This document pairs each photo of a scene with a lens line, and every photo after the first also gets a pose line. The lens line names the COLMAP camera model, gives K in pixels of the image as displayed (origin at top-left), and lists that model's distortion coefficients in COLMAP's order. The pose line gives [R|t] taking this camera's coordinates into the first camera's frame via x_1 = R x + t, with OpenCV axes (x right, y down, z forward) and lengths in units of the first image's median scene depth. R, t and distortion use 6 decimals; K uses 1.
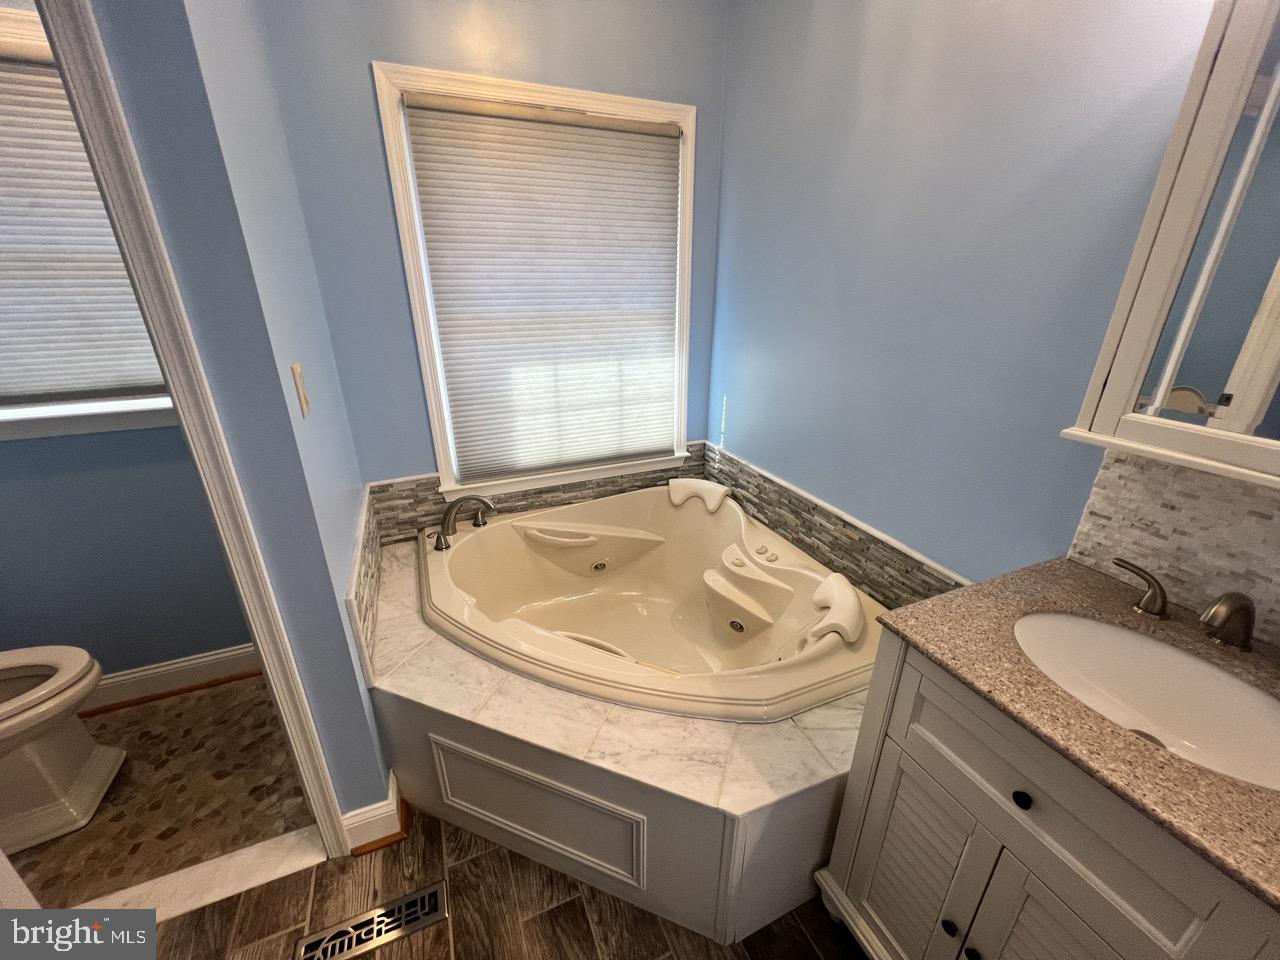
lens RADIAL K [[512.1, 0, 637.1], [0, 512.1, 483.4], [0, 0, 1]] dist [0.000870, -0.000667]
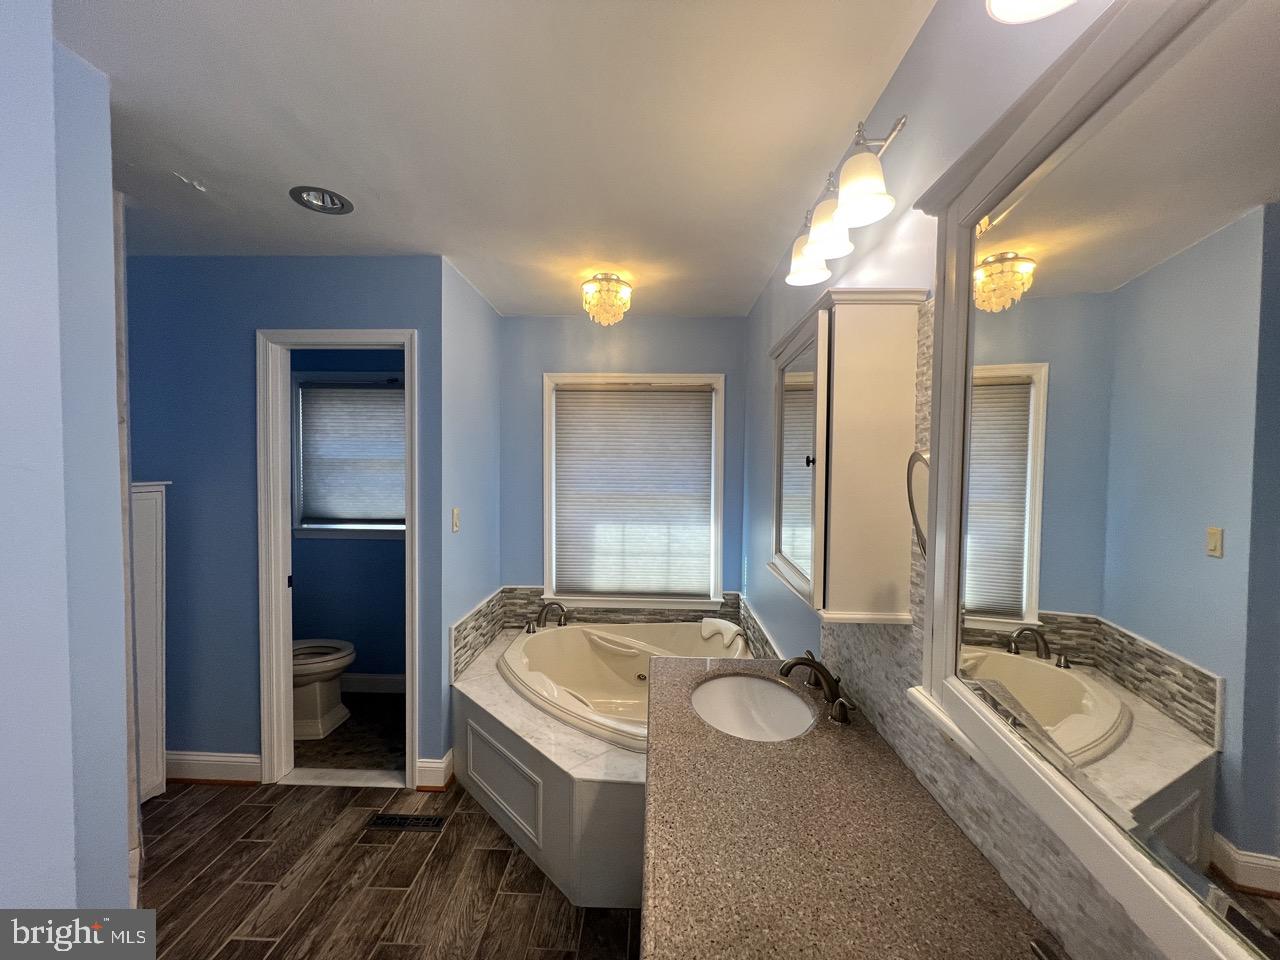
lens RADIAL K [[512.1, 0, 637.1], [0, 512.1, 483.4], [0, 0, 1]] dist [0.000870, -0.000667]
pose [[0.902658, 0.025939, -0.429577, 0.610068], [-0.170246, 0.938280, -0.301077, 0.122817], [0.395254, 0.344904, 0.851361, -0.381410]]
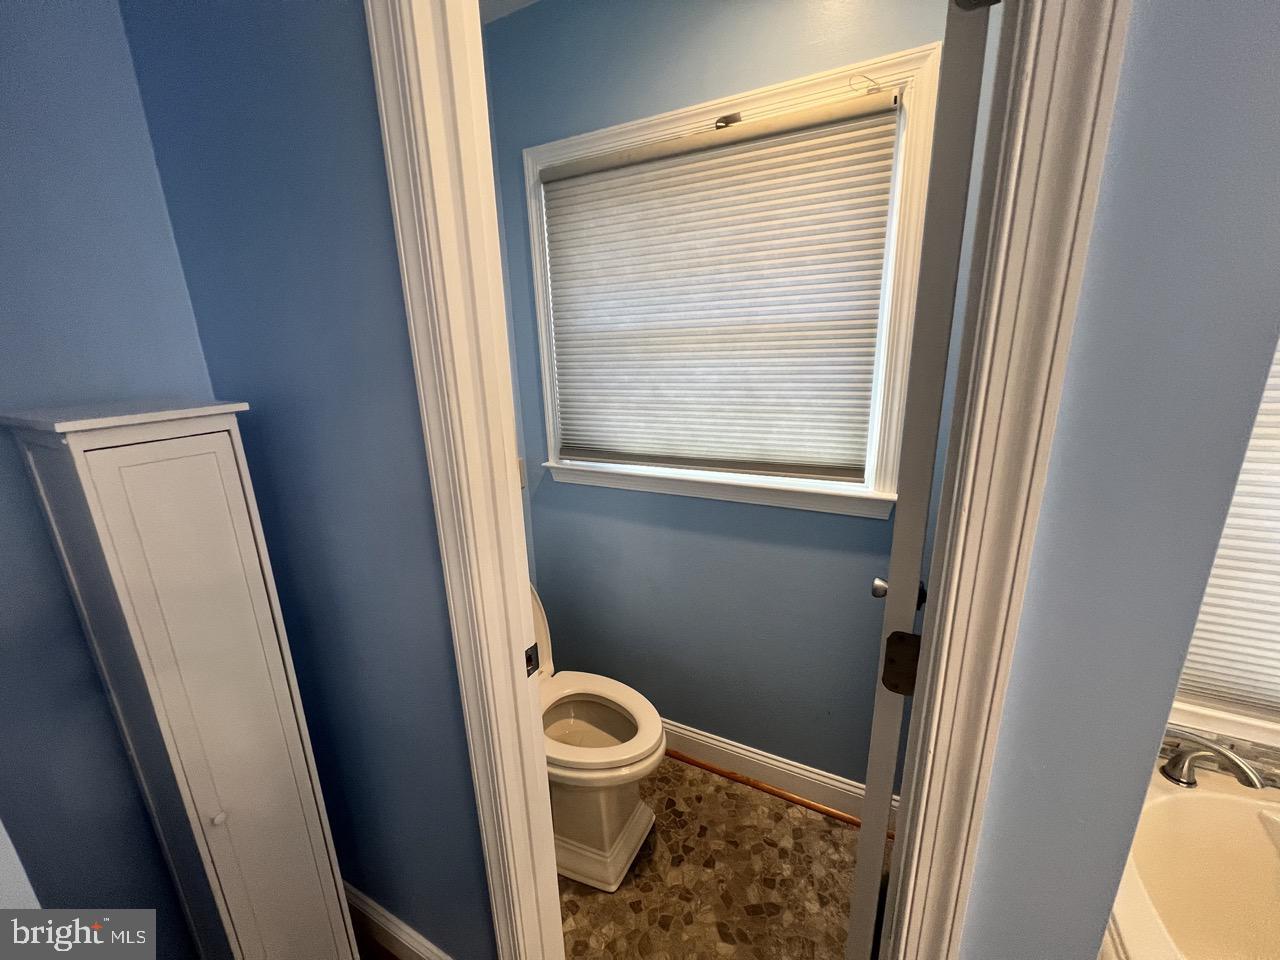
lens RADIAL K [[512.1, 0, 637.1], [0, 512.1, 483.4], [0, 0, 1]] dist [0.000870, -0.000667]
pose [[0.621084, 0.185635, -0.761442, -0.355692], [-0.261232, 0.965021, 0.022188, -0.095514], [0.738927, 0.185133, 0.647853, 0.200575]]
